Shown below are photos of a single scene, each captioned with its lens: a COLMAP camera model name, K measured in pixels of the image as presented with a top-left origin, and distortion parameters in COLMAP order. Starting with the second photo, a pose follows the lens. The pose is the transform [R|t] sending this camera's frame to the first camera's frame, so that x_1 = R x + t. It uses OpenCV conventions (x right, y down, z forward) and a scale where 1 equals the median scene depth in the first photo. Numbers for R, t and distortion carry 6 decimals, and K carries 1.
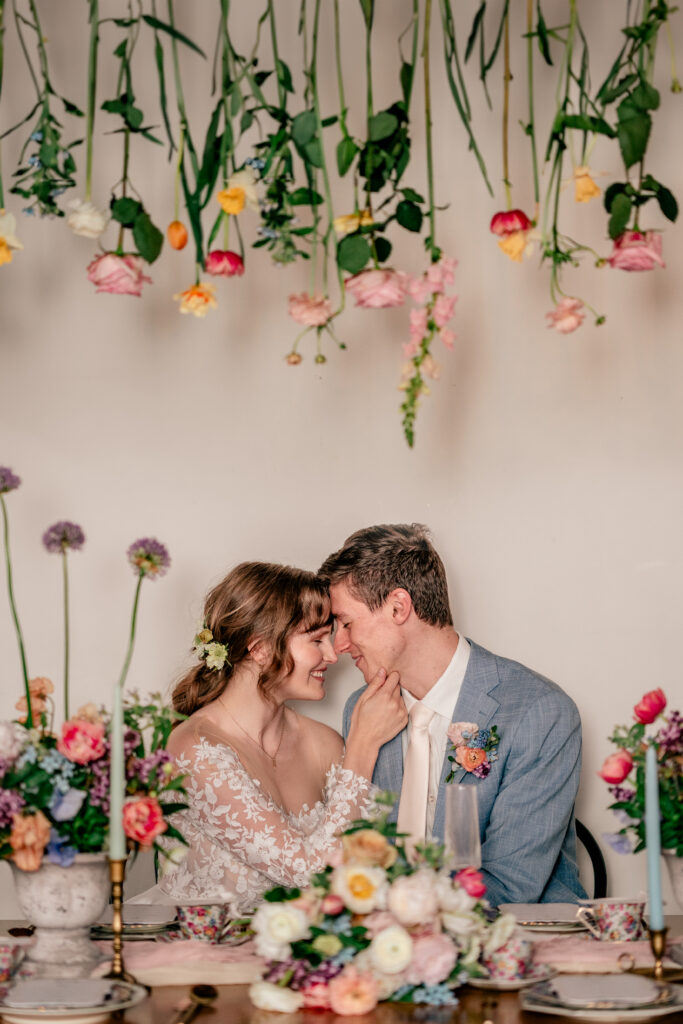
lens RADIAL K [[3459.8, 0, 341.5], [0, 3459.8, 512.0], [0, 0, 1]] dist [0.167853, 0.700931]
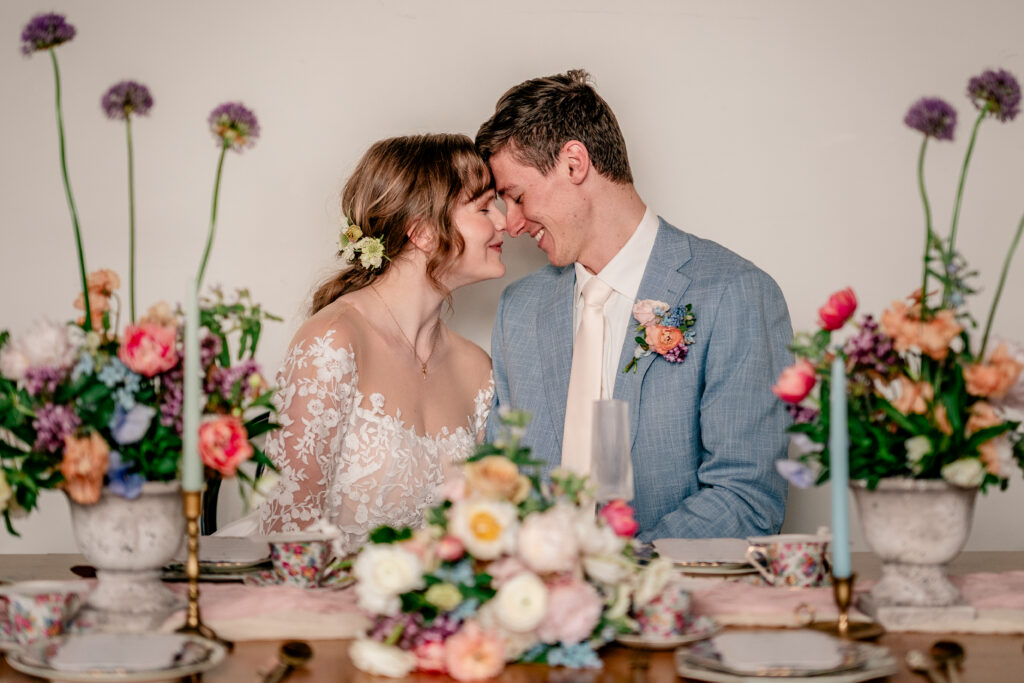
lens RADIAL K [[3459.8, 0, 512.0], [0, 3459.8, 341.5], [0, 0, 1]] dist [0.167853, 0.700931]
pose [[0.999985, 0.005388, 0.000190, 0.011180], [-0.005388, 0.997324, 0.072915, 0.003890], [0.000204, -0.072915, 0.997338, 0.175292]]
